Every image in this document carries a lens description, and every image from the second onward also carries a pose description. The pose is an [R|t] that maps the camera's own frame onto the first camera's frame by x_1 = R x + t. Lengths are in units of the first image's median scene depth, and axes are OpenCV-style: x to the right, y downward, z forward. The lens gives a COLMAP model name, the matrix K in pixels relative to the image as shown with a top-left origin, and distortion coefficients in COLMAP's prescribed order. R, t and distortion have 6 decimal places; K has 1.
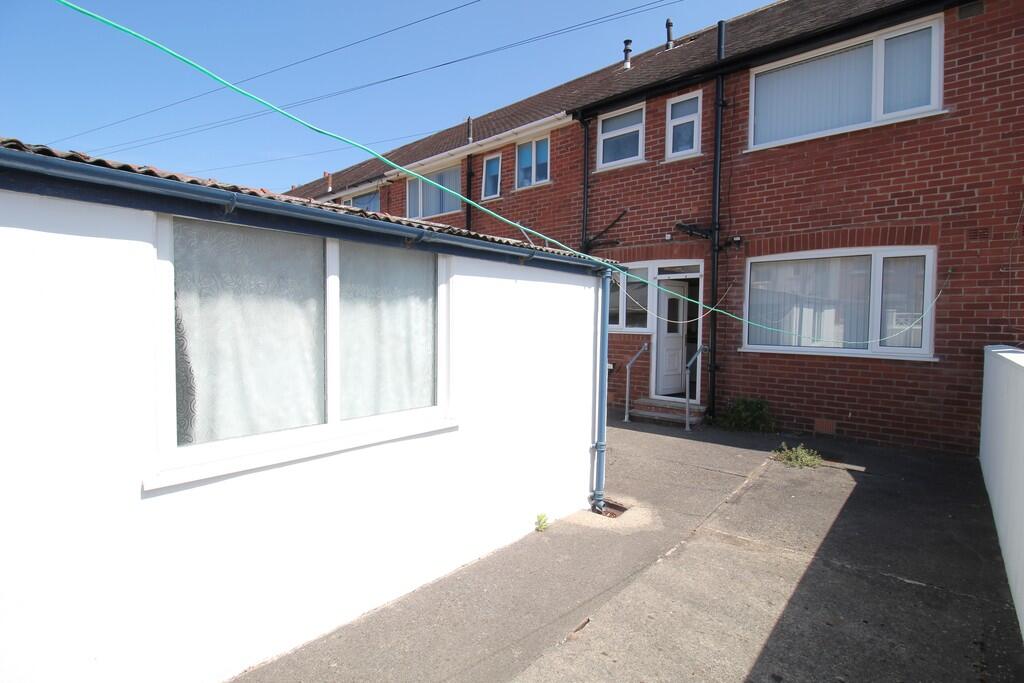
lens RADIAL K [[486.3, 0, 518.7], [0, 486.3, 335.2], [0, 0, 1]] dist [0.000451, -0.000176]
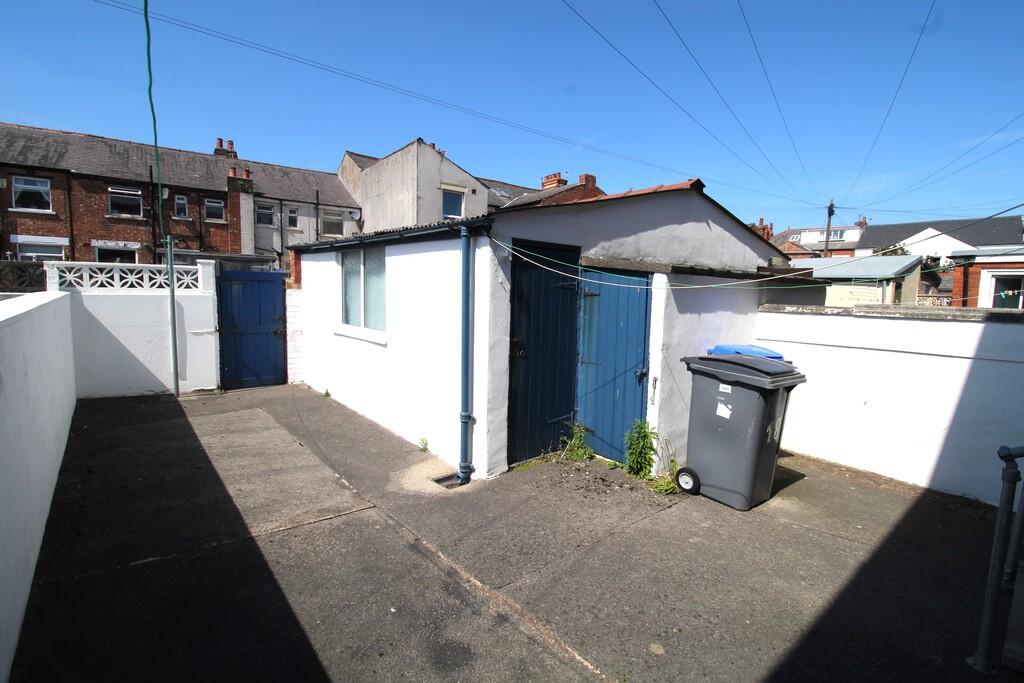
lens RADIAL K [[486.3, 0, 518.9], [0, 486.3, 344.6], [0, 0, 1]] dist [0.000451, -0.000176]
pose [[-0.156333, 0.094734, -0.983151, 1.343043], [-0.058835, 0.992729, 0.105012, -0.022510], [0.985951, 0.074260, -0.149623, 1.548459]]
